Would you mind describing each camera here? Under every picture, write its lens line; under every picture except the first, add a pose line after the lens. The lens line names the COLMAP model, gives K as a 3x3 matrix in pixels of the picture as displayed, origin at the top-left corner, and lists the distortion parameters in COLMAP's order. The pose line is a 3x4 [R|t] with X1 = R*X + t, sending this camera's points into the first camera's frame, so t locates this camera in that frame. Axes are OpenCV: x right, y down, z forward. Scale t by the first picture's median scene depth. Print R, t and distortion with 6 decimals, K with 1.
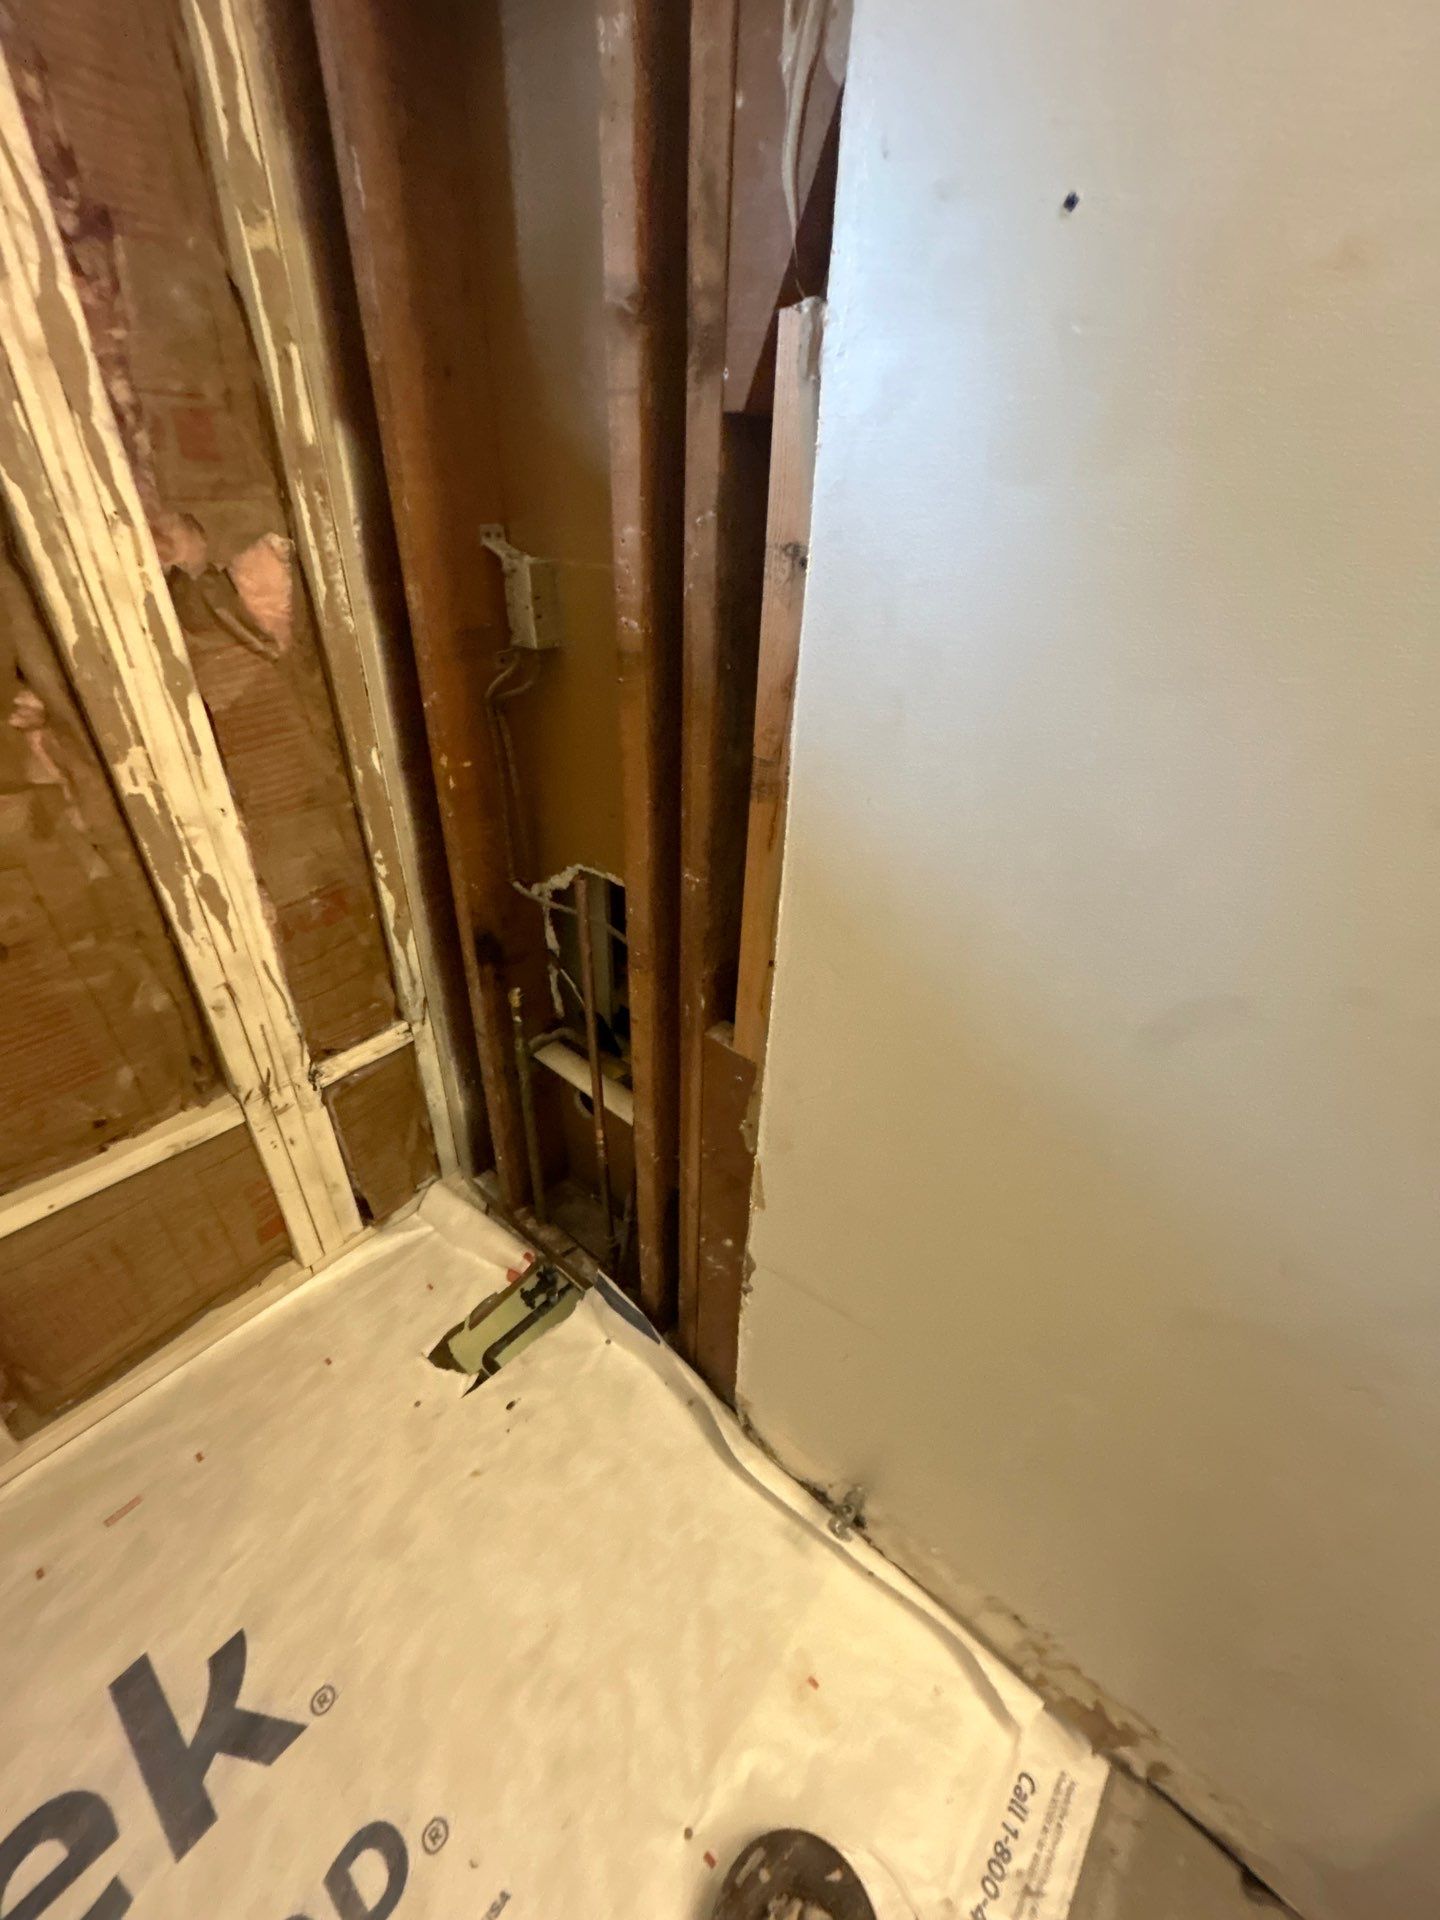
lens RADIAL K [[770.3, 0, 720.0], [0, 770.3, 960.0], [0, 0, 1]] dist [0.000909, -0.000268]
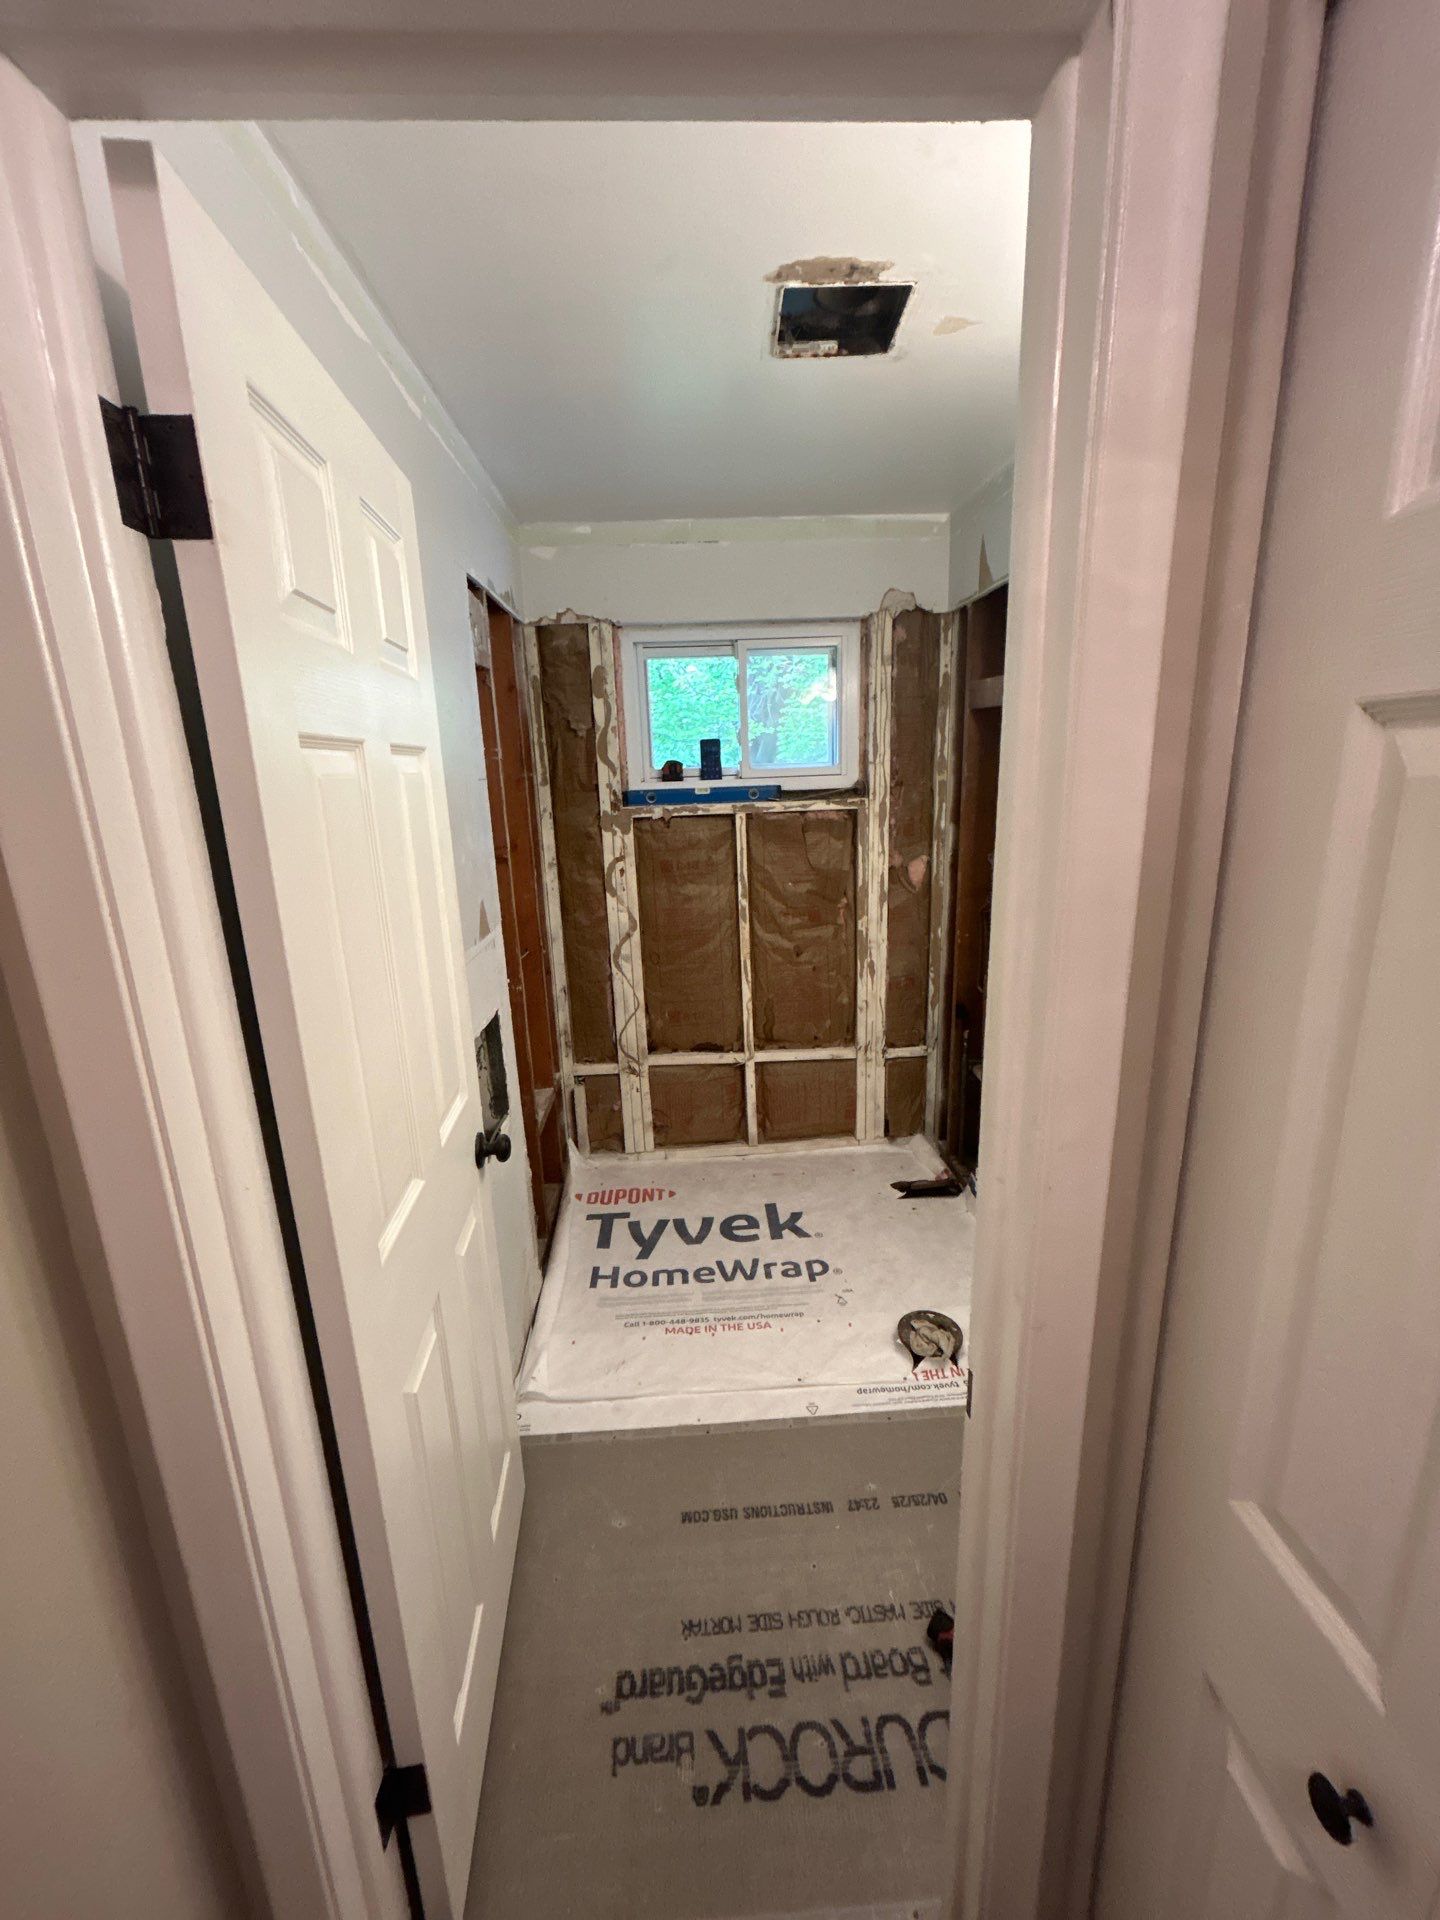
lens RADIAL K [[770.3, 0, 720.0], [0, 770.3, 960.0], [0, 0, 1]] dist [0.000909, -0.000268]
pose [[0.679693, 0.121390, -0.723382, 0.985910], [-0.328370, 0.932222, -0.152102, 0.489538], [0.655889, 0.340920, 0.673486, -1.257841]]
